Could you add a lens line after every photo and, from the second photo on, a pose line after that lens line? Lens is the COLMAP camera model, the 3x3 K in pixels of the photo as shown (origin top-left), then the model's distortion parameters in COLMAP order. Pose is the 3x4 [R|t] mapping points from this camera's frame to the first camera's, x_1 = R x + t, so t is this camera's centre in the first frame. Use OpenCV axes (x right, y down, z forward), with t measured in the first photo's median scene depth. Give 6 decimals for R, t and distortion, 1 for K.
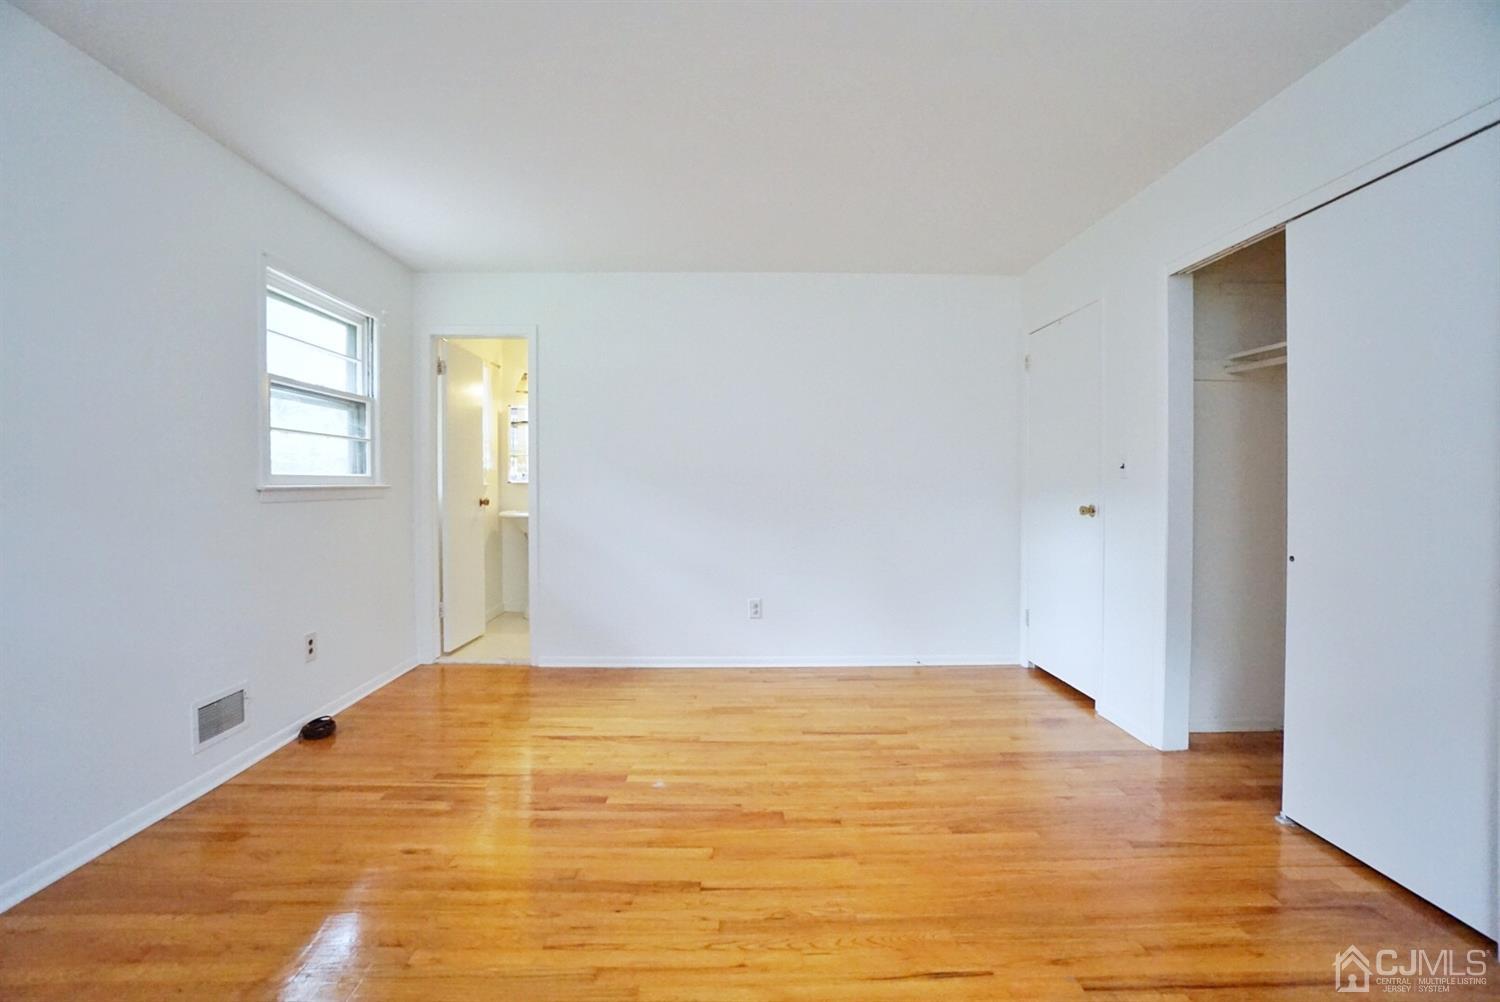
lens RADIAL K [[659.9, 0, 736.0], [0, 659.9, 490.8], [0, 0, 1]] dist [-0.063459, 0.023682]
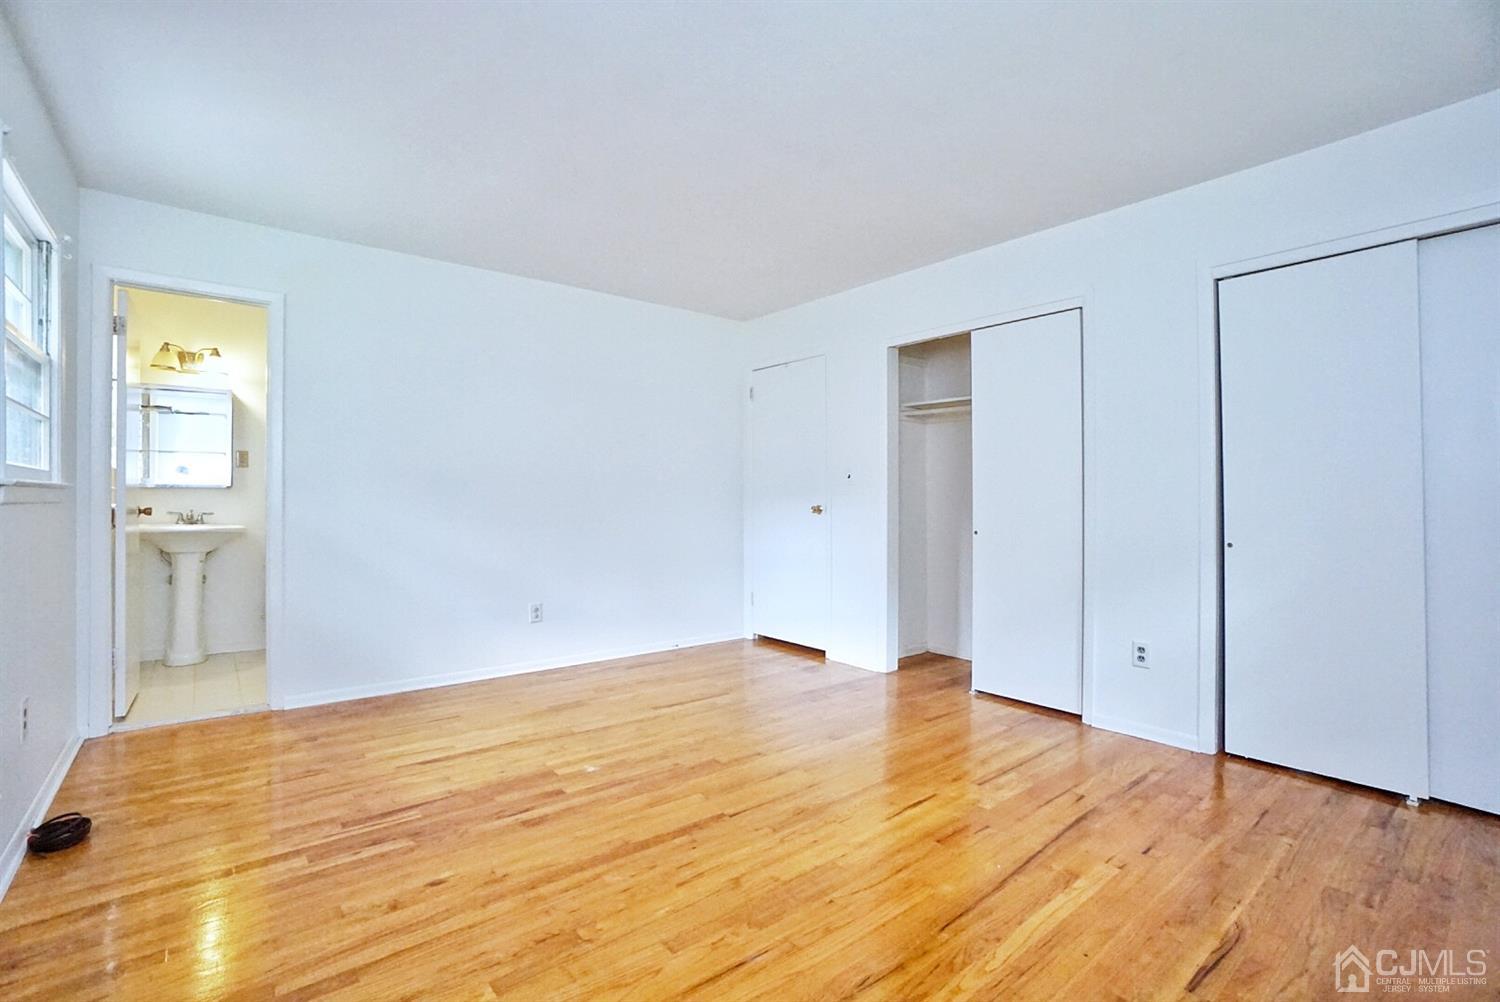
lens RADIAL K [[680.0, 0, 729.6], [0, 680.0, 502.4], [0, 0, 1]] dist [-0.063928, 0.026492]
pose [[0.791372, -0.002386, 0.611330, -0.535638], [0.005717, 0.999978, -0.003498, 0.022816], [-0.611308, 0.006263, 0.791368, 0.003067]]
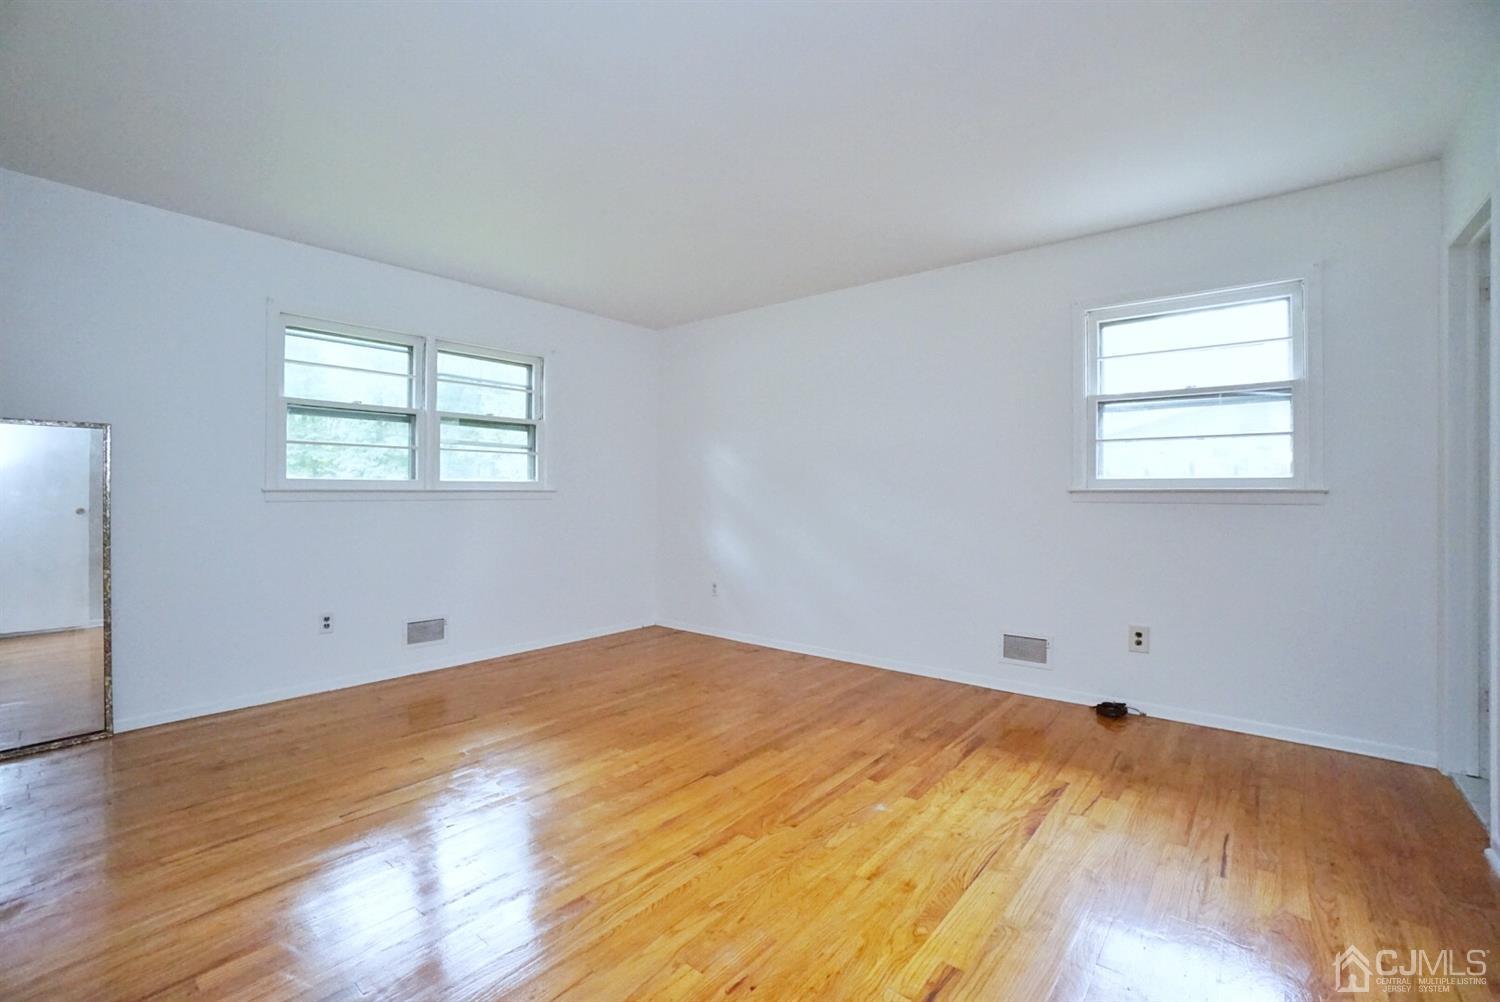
lens RADIAL K [[659.9, 0, 736.0], [0, 659.9, 490.8], [0, 0, 1]] dist [-0.063459, 0.023682]
pose [[-0.646660, -0.002993, -0.762773, 0.637466], [-0.014819, 0.999853, 0.008640, -0.003617], [0.762635, 0.016891, -0.646609, 1.268781]]
